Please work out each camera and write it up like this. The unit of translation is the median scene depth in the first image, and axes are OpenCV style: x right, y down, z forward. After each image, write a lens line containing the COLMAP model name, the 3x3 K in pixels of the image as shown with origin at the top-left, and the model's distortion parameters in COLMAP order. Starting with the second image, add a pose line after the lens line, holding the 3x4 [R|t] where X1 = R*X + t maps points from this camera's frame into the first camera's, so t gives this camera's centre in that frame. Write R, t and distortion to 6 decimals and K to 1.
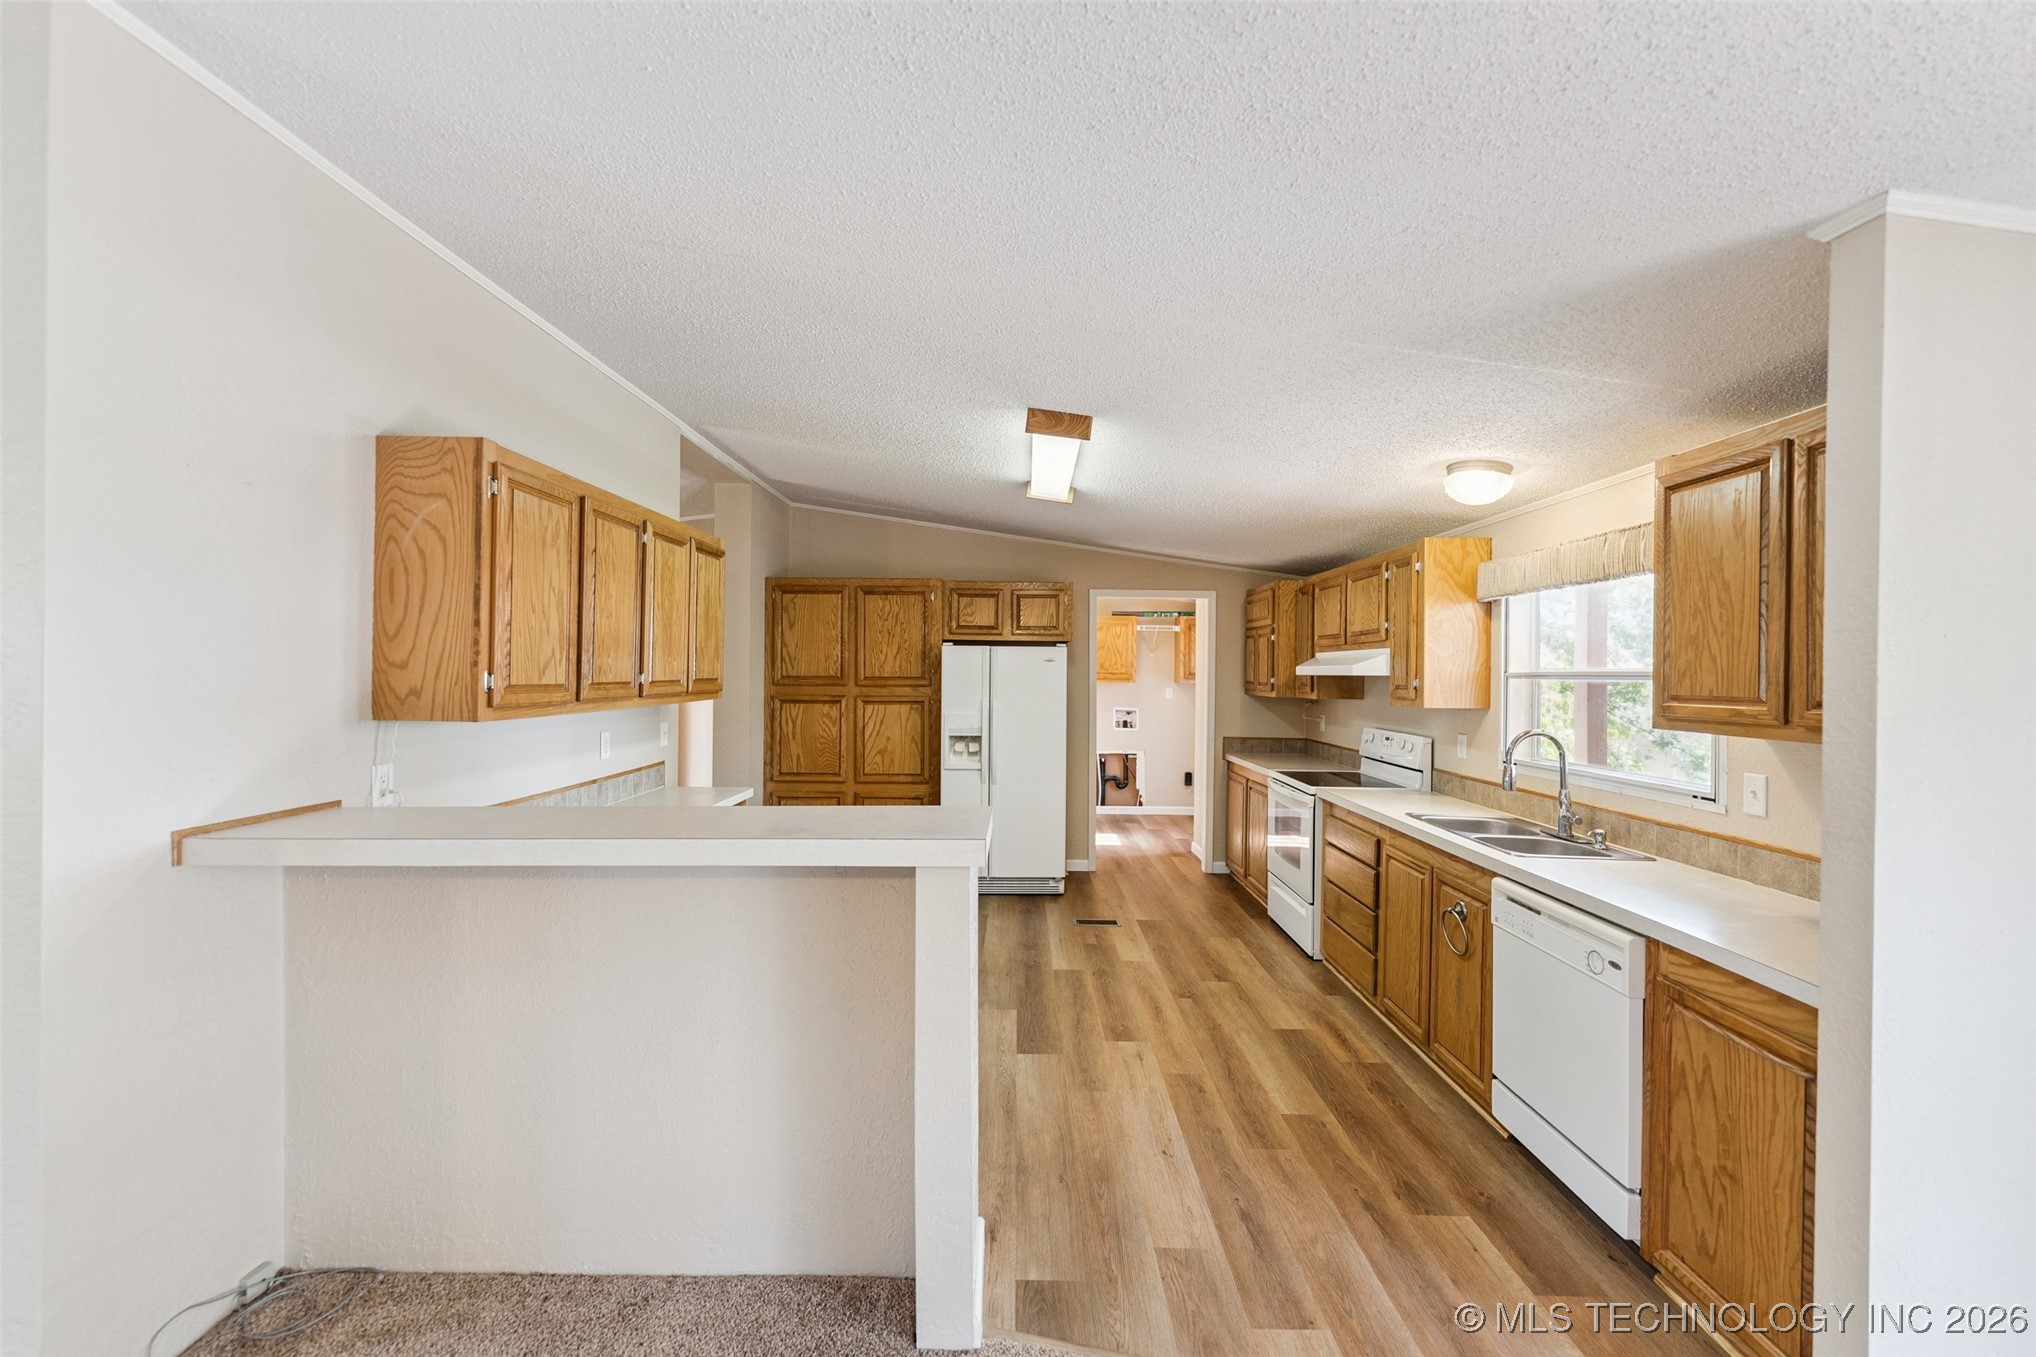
lens RADIAL K [[828.3, 0, 1012.1], [0, 828.3, 668.8], [0, 0, 1]] dist [0.004893, -0.001707]
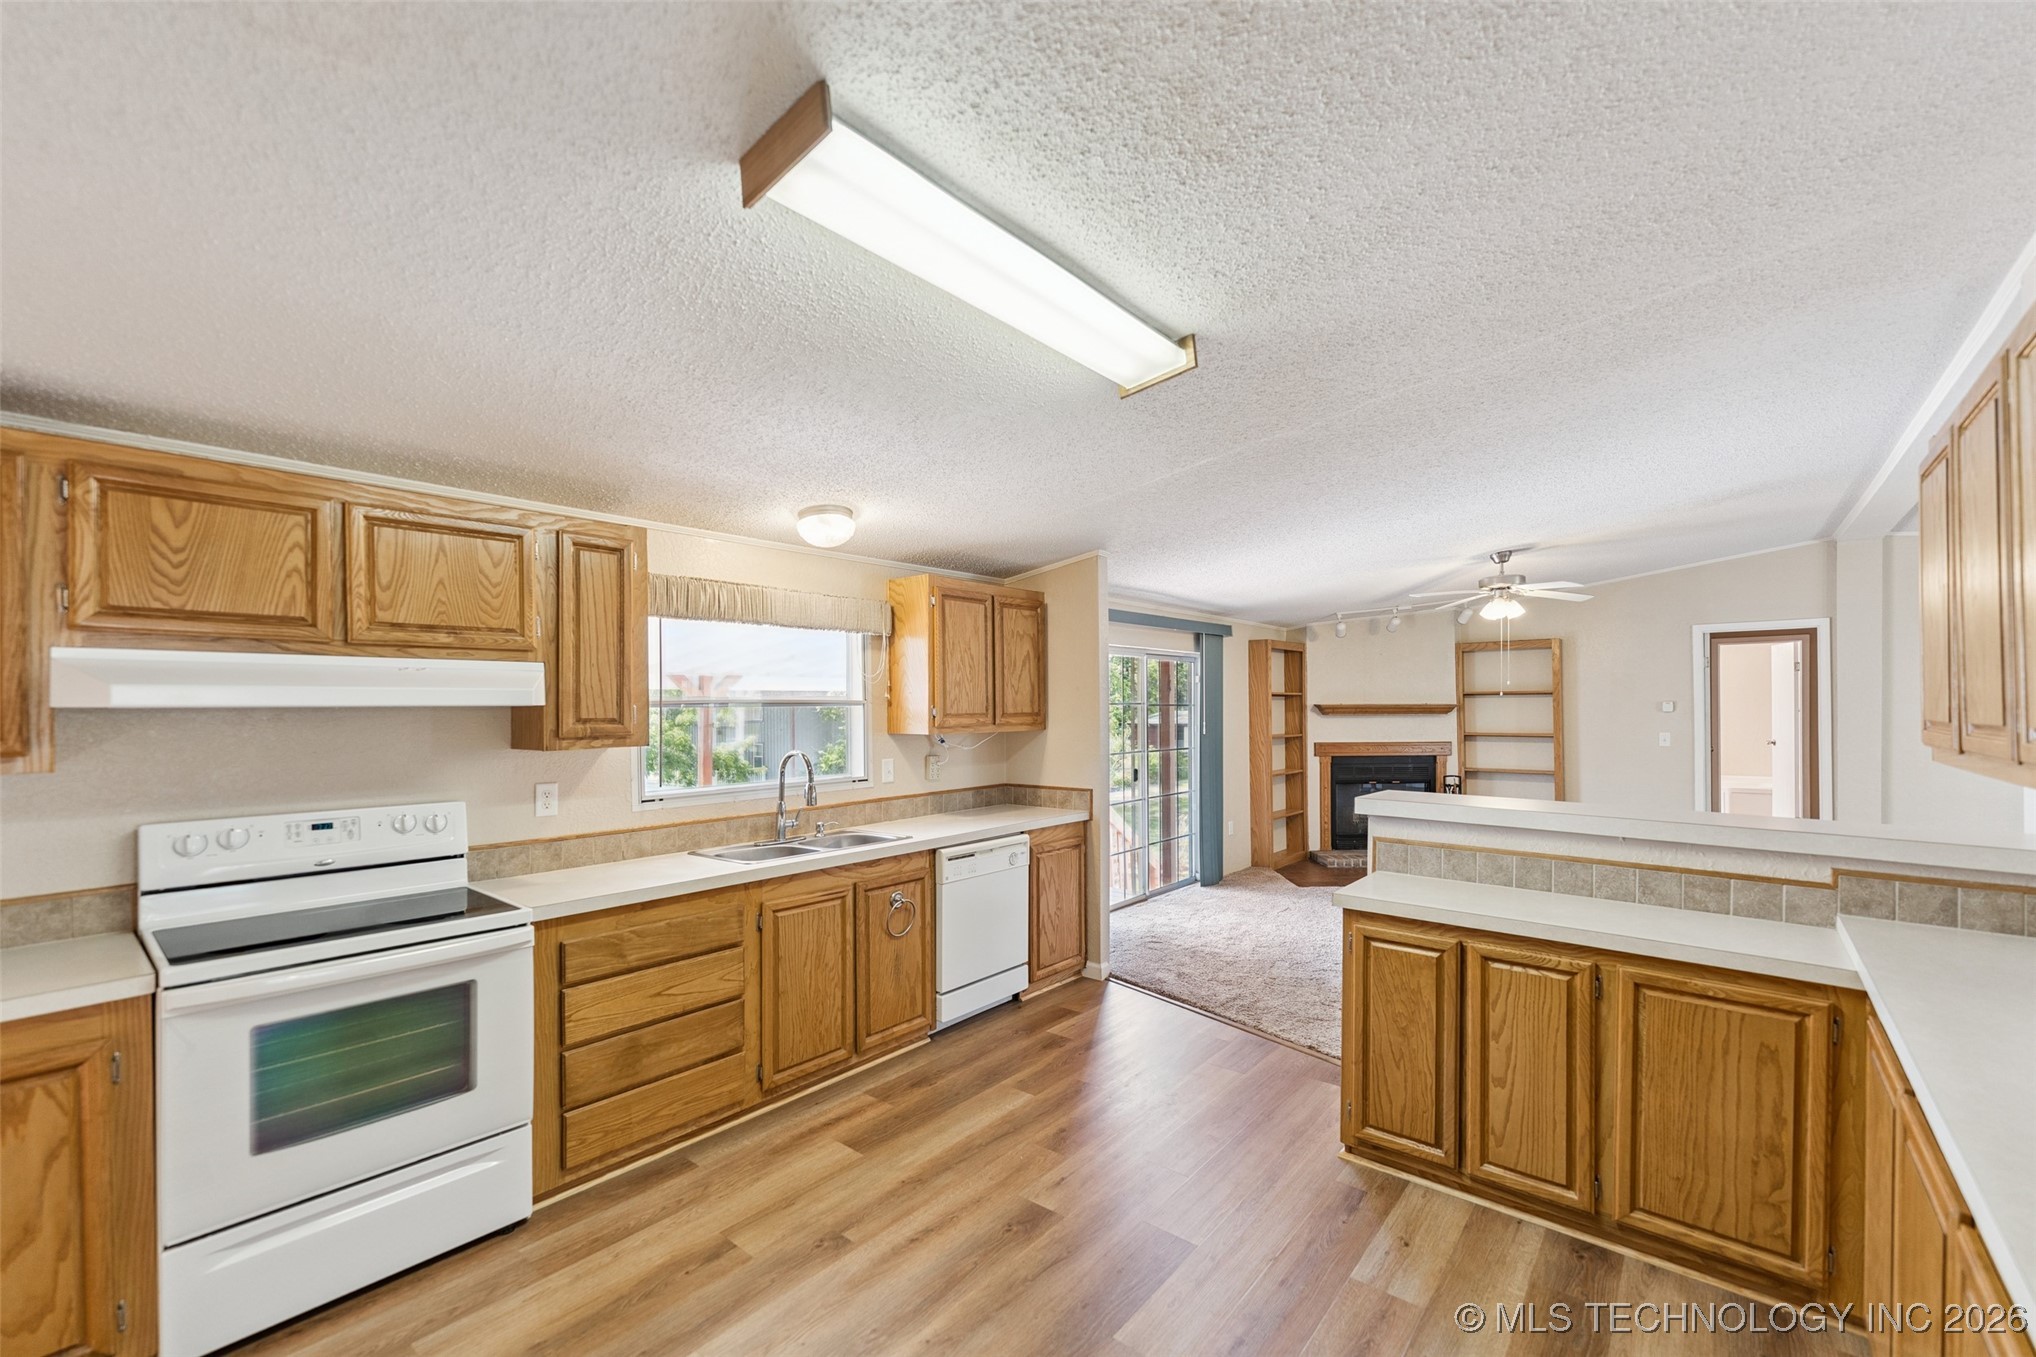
lens RADIAL K [[828.3, 0, 1010.4], [0, 828.3, 712.3], [0, 0, 1]] dist [0.004893, -0.001707]
pose [[-0.766252, -0.008065, 0.642490, -0.212759], [-0.003059, 0.999956, 0.008904, 0.006070], [-0.642533, 0.004858, -0.766242, 1.096489]]
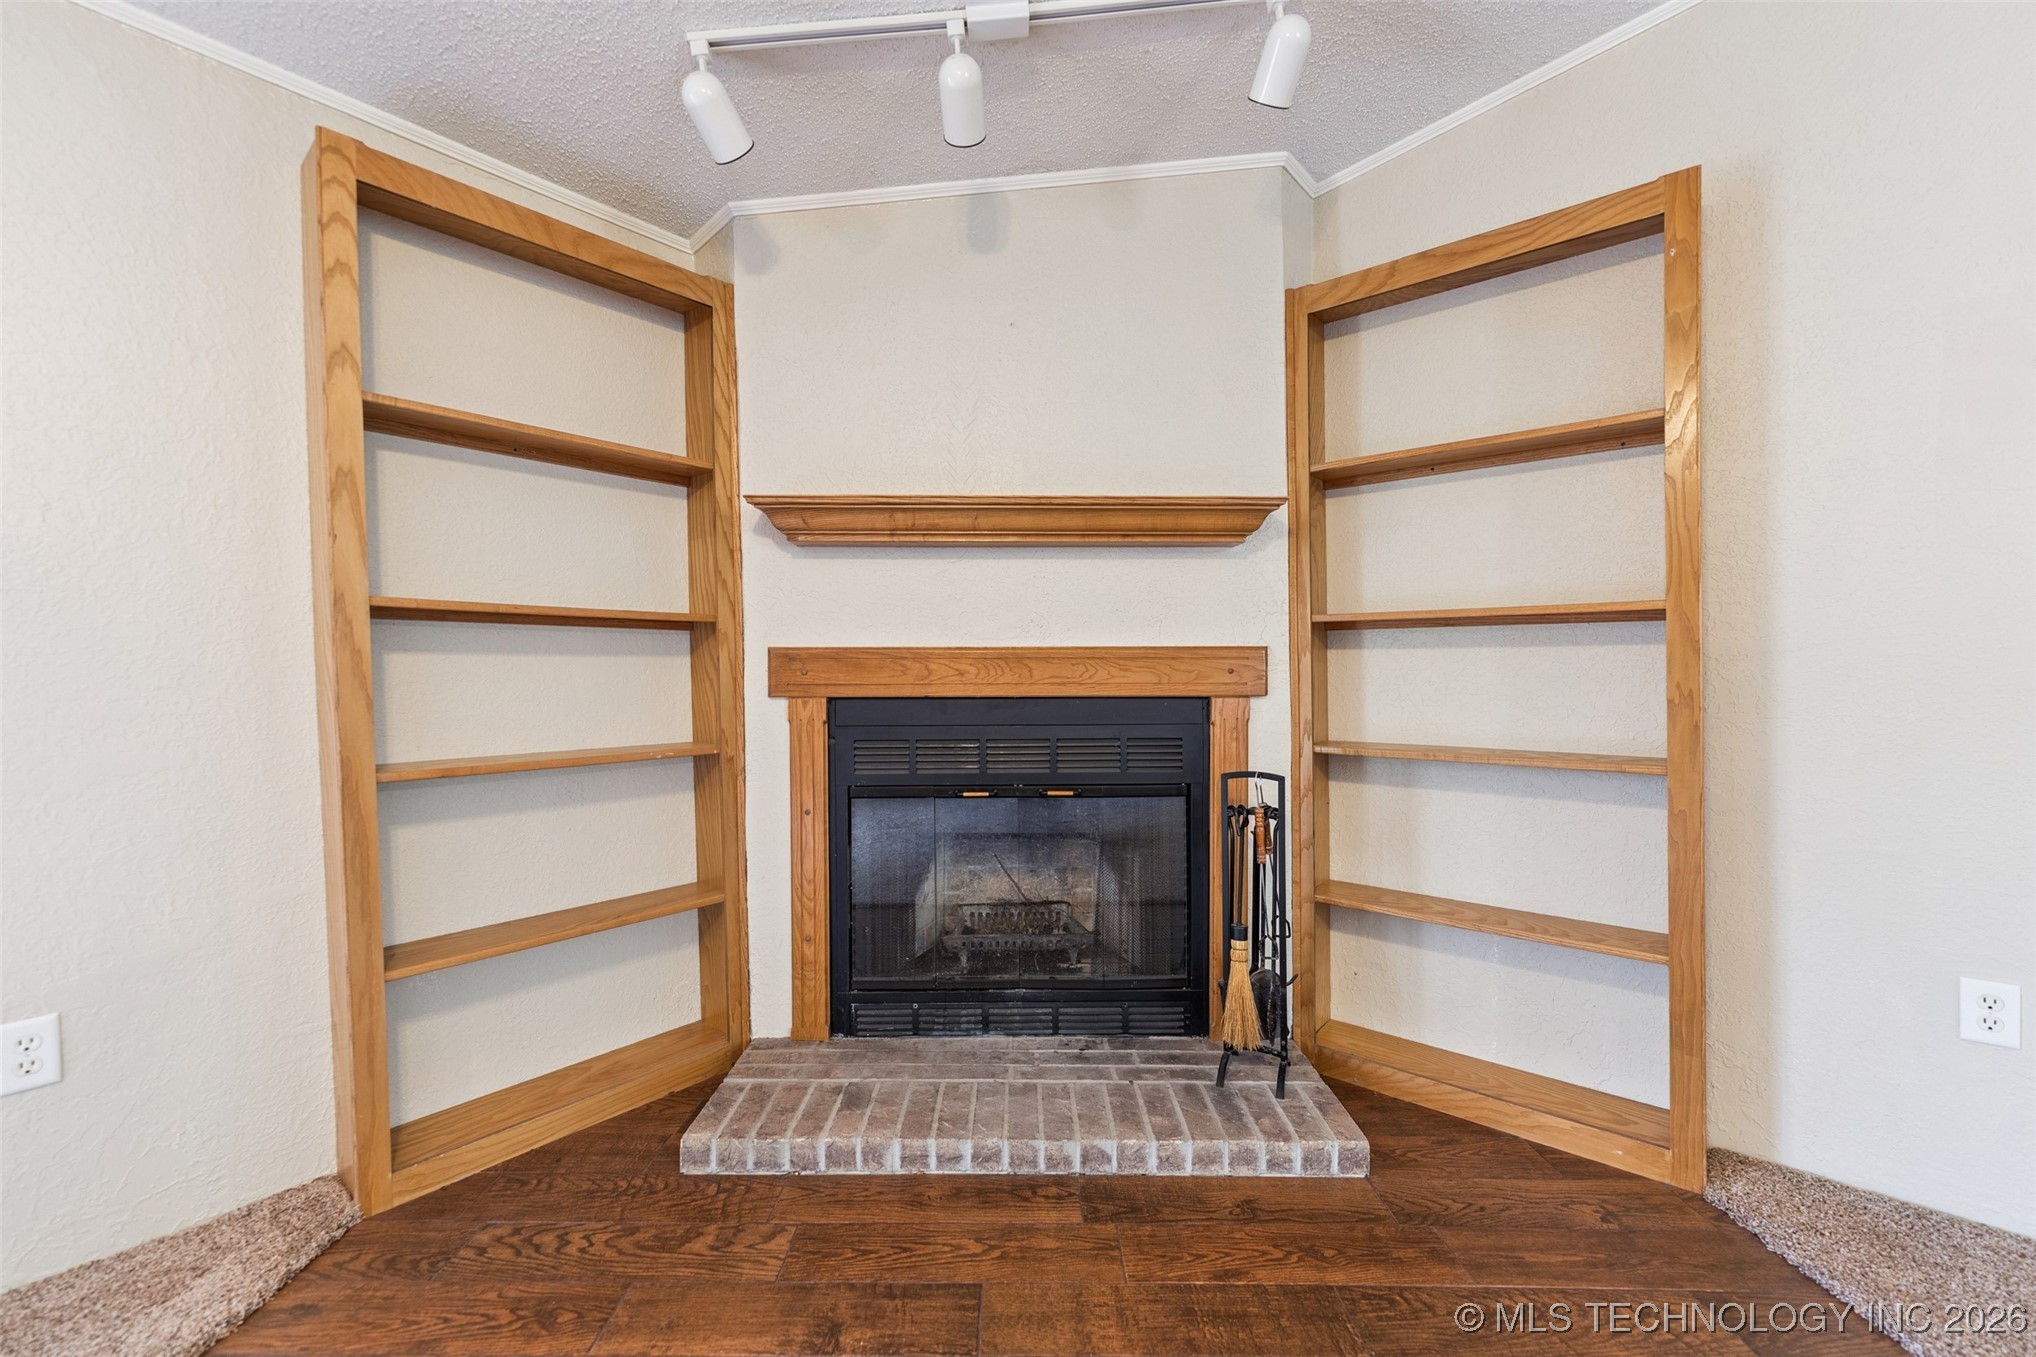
lens RADIAL K [[828.3, 0, 1019.2], [0, 828.3, 679.8], [0, 0, 1]] dist [0.004893, -0.001707]
pose [[-0.767329, -0.017891, 0.641004, -0.010959], [-0.011234, 0.999832, 0.014459, 0.089753], [-0.641155, 0.003893, -0.767401, -0.304624]]
